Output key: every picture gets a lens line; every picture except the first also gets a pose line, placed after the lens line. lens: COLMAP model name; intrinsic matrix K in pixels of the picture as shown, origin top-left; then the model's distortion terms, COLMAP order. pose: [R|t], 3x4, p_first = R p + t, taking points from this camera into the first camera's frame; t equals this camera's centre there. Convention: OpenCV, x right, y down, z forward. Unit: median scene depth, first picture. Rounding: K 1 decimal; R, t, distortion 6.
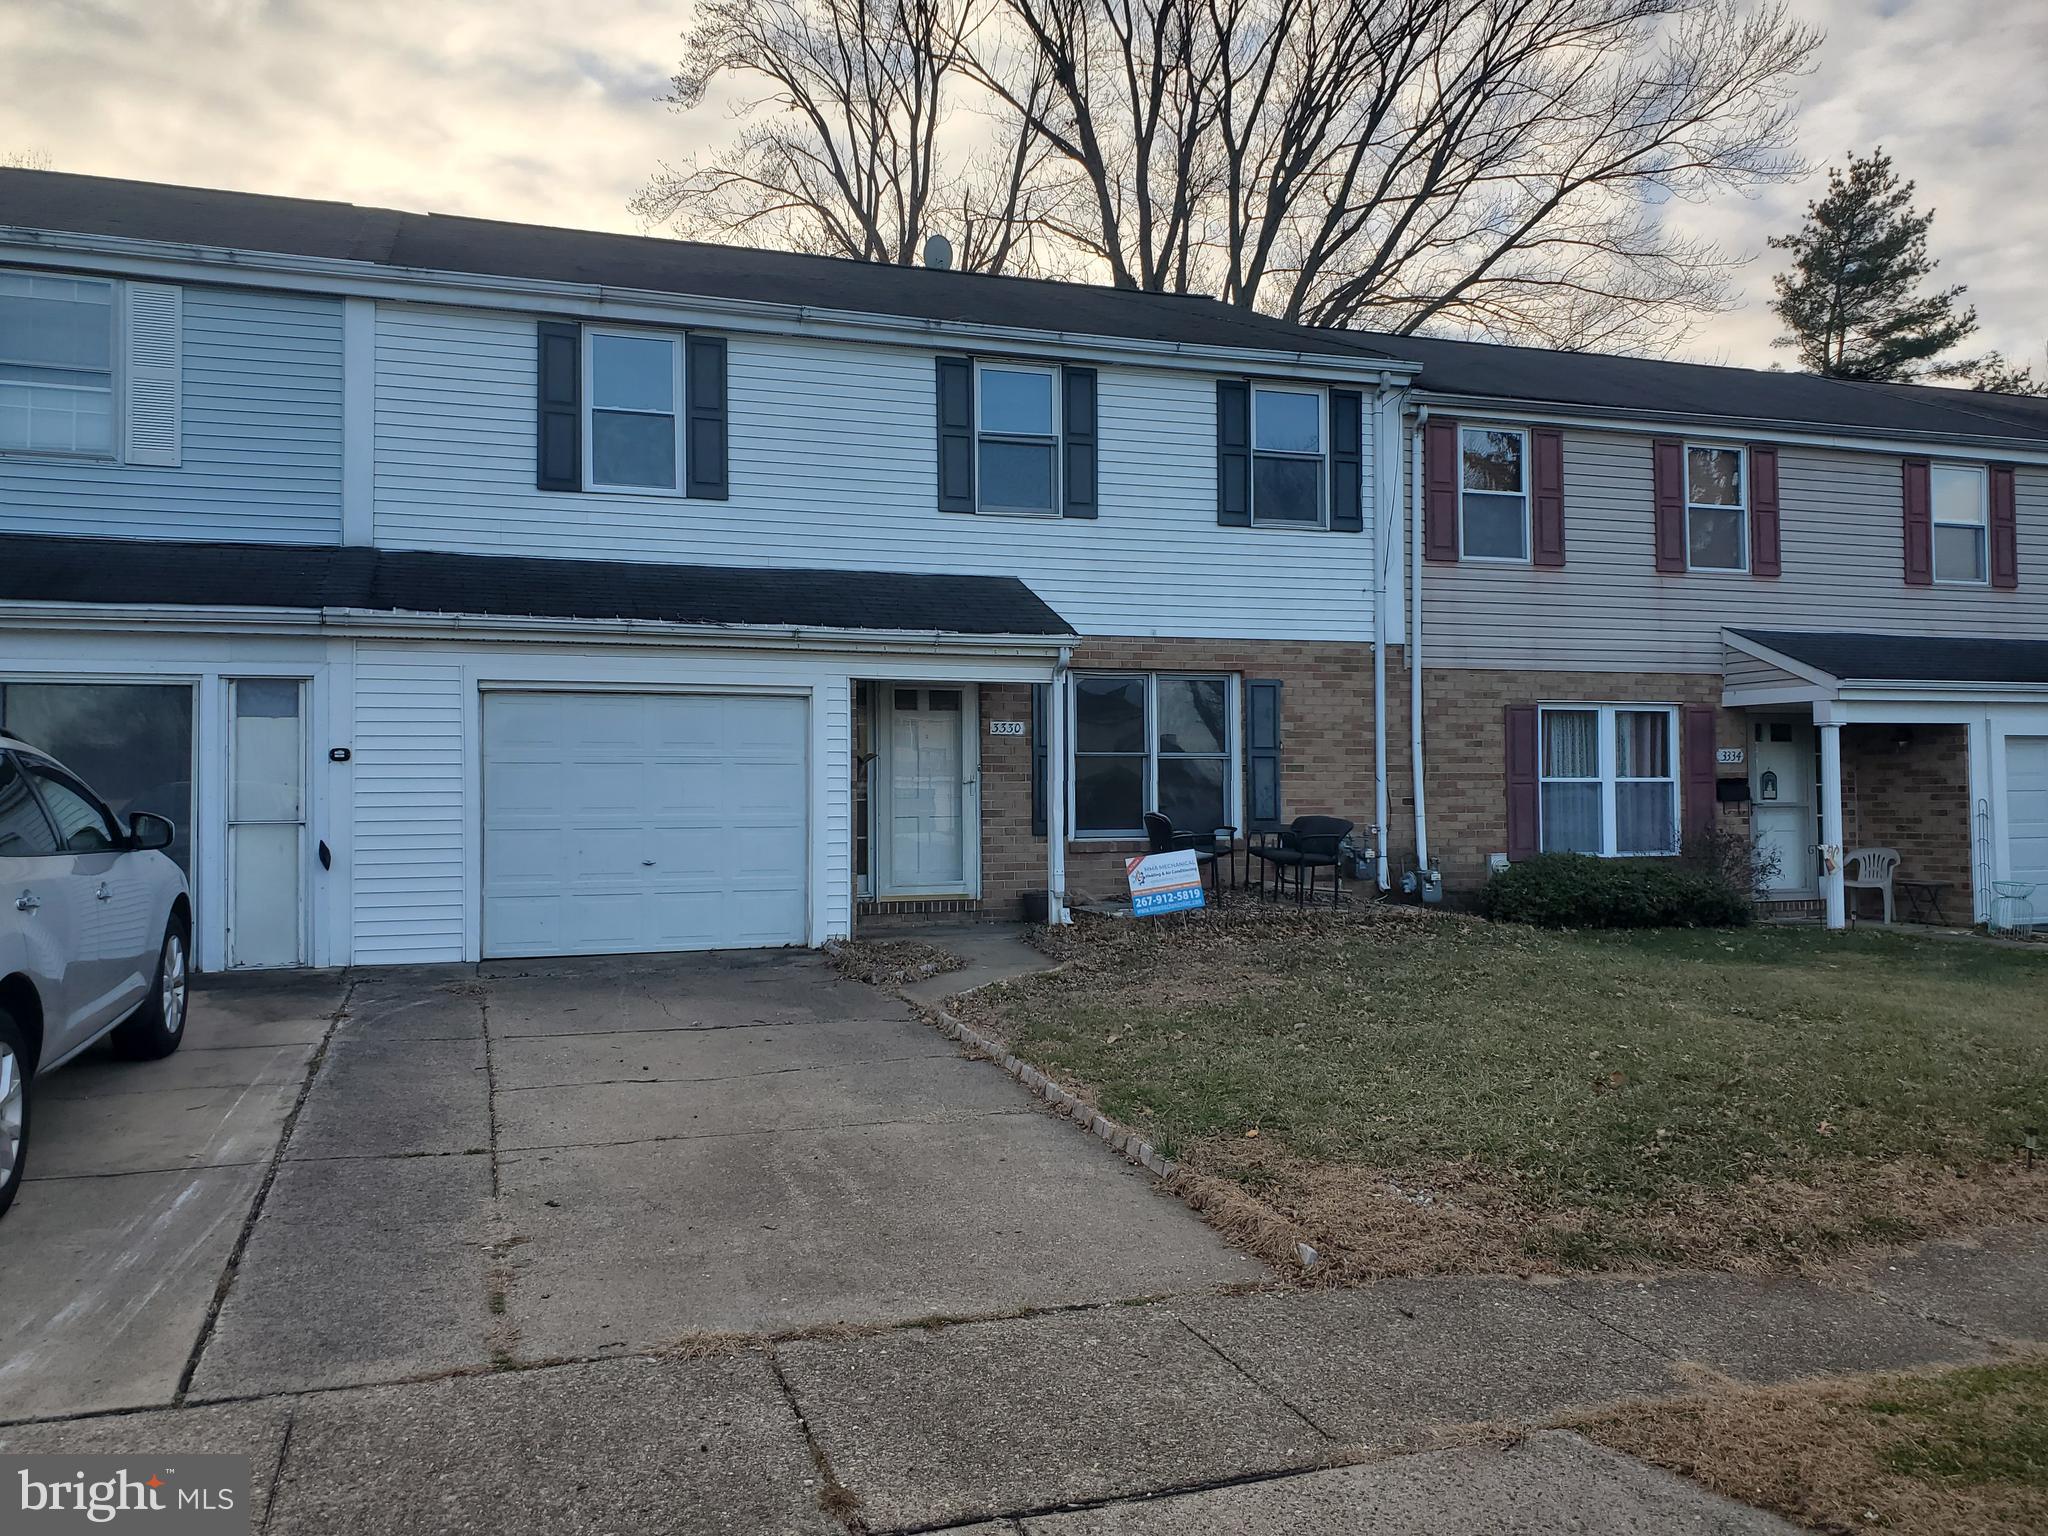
lens RADIAL K [[1584.9, 0, 987.9], [0, 1584.9, 781.4], [0, 0, 1]] dist [0.024759, -0.023850]
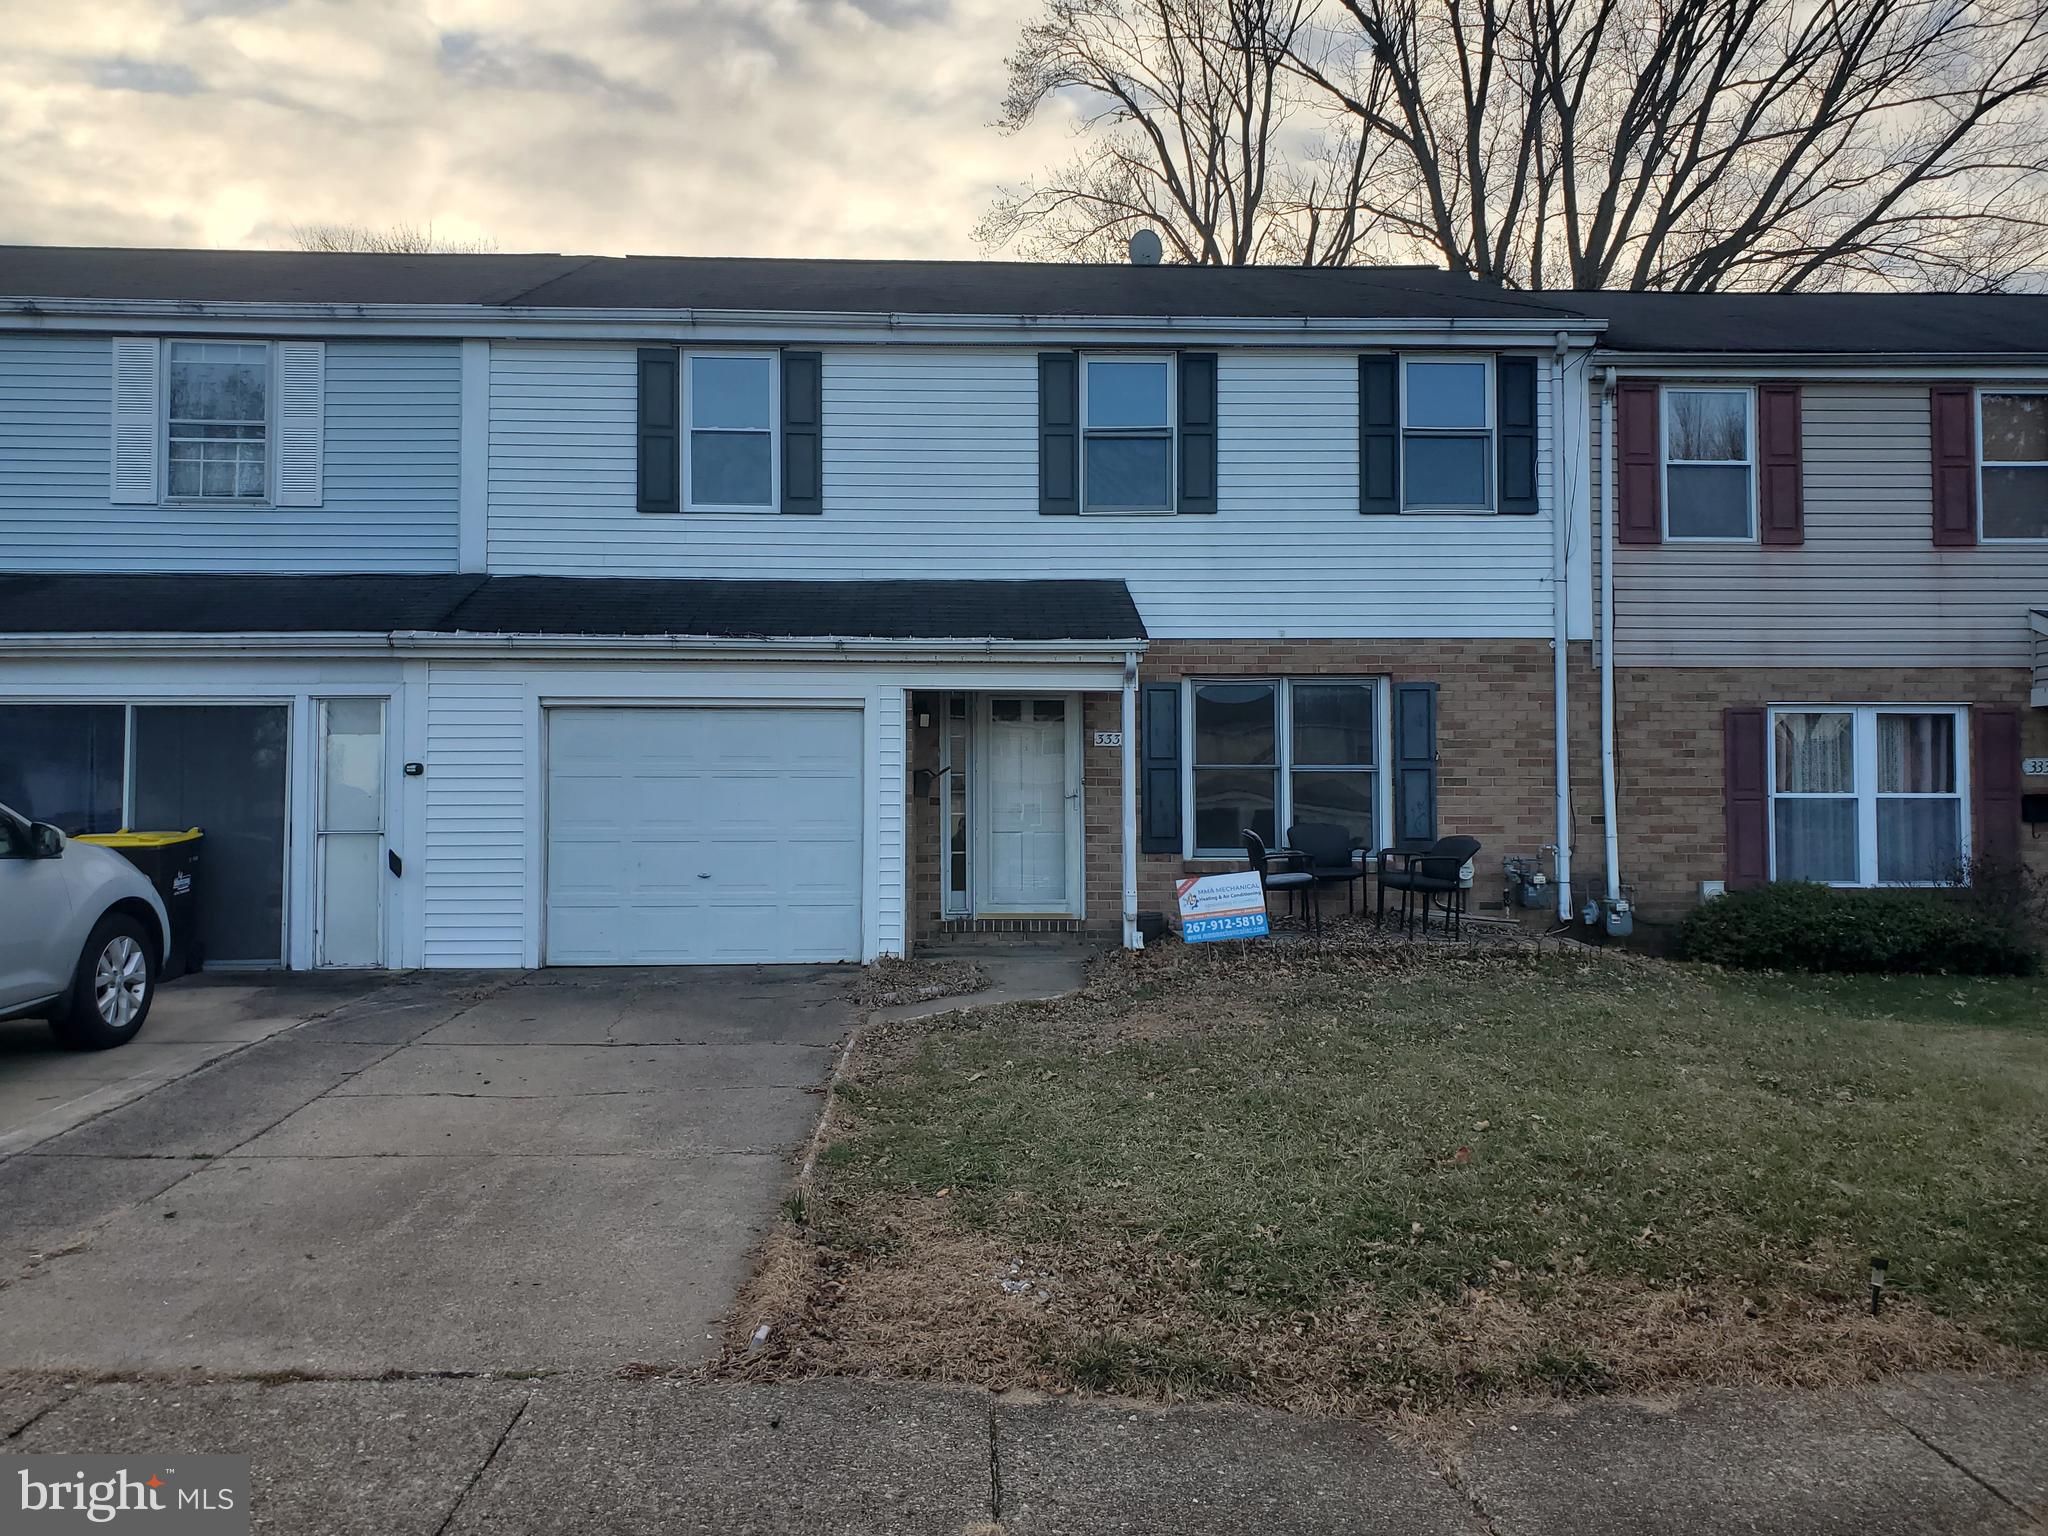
lens RADIAL K [[1584.9, 0, 1009.9], [0, 1584.9, 773.4], [0, 0, 1]] dist [0.024759, -0.023850]
pose [[0.959903, -0.001435, -0.280330, 0.230754], [-0.002284, 0.999914, -0.012938, -0.000917], [0.280325, 0.013060, 0.959816, 0.078437]]
